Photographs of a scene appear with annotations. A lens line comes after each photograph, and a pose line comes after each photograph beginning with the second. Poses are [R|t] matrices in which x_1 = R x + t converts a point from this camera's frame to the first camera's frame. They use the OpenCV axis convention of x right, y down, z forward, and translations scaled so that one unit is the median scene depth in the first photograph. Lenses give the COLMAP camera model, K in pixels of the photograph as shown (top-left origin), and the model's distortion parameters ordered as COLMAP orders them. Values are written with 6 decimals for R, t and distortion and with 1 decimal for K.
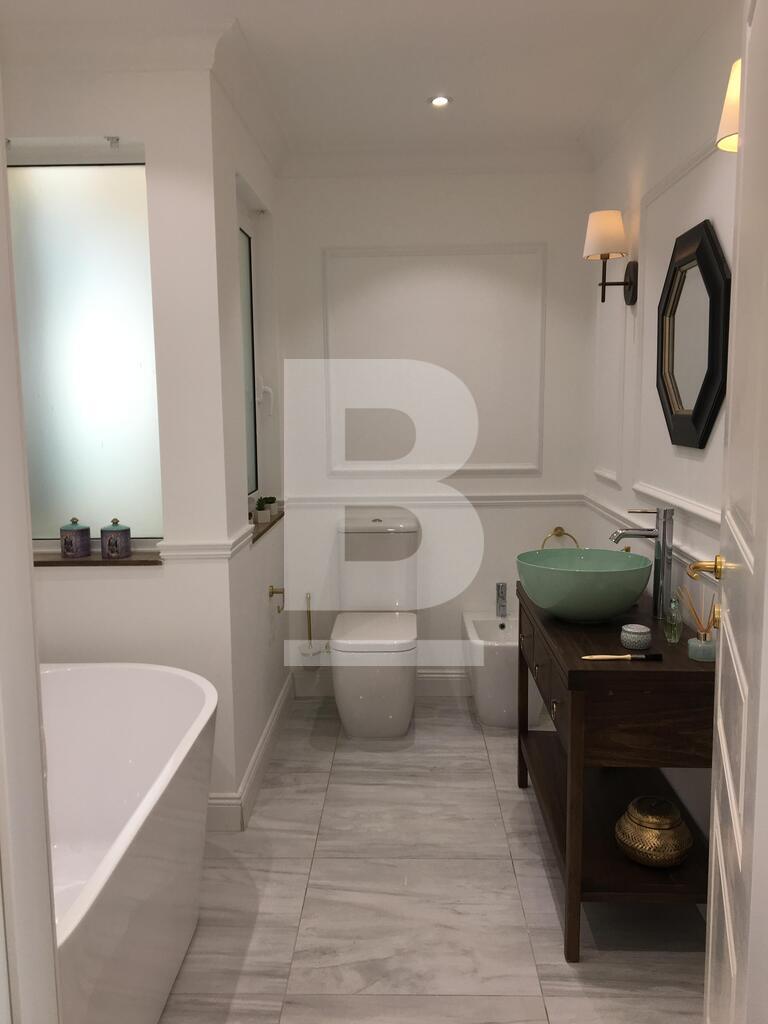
lens RADIAL K [[855.5, 0, 384.0], [0, 855.5, 512.0], [0, 0, 1]] dist [0.092378, -0.156108]
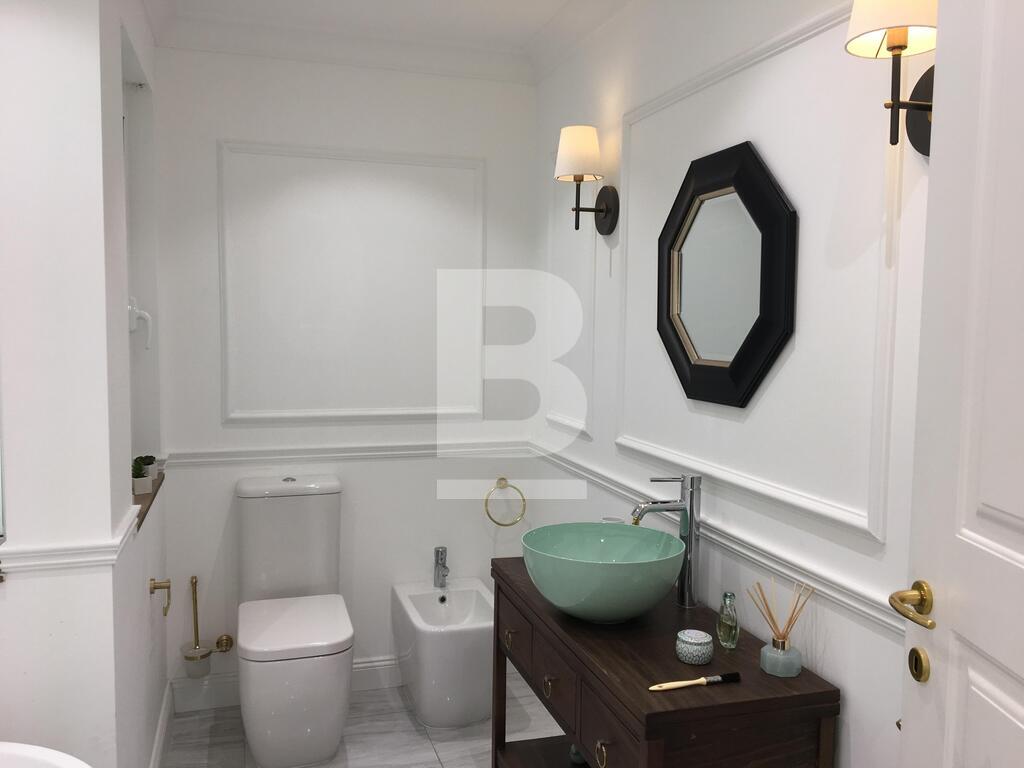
lens RADIAL K [[855.5, 0, 511.7], [0, 855.5, 385.8], [0, 0, 1]] dist [0.092378, -0.156108]
pose [[0.945983, -0.000836, 0.324214, -0.093837], [0.017767, 0.998628, -0.049265, -0.044304], [-0.323728, 0.052364, 0.944700, 0.213185]]
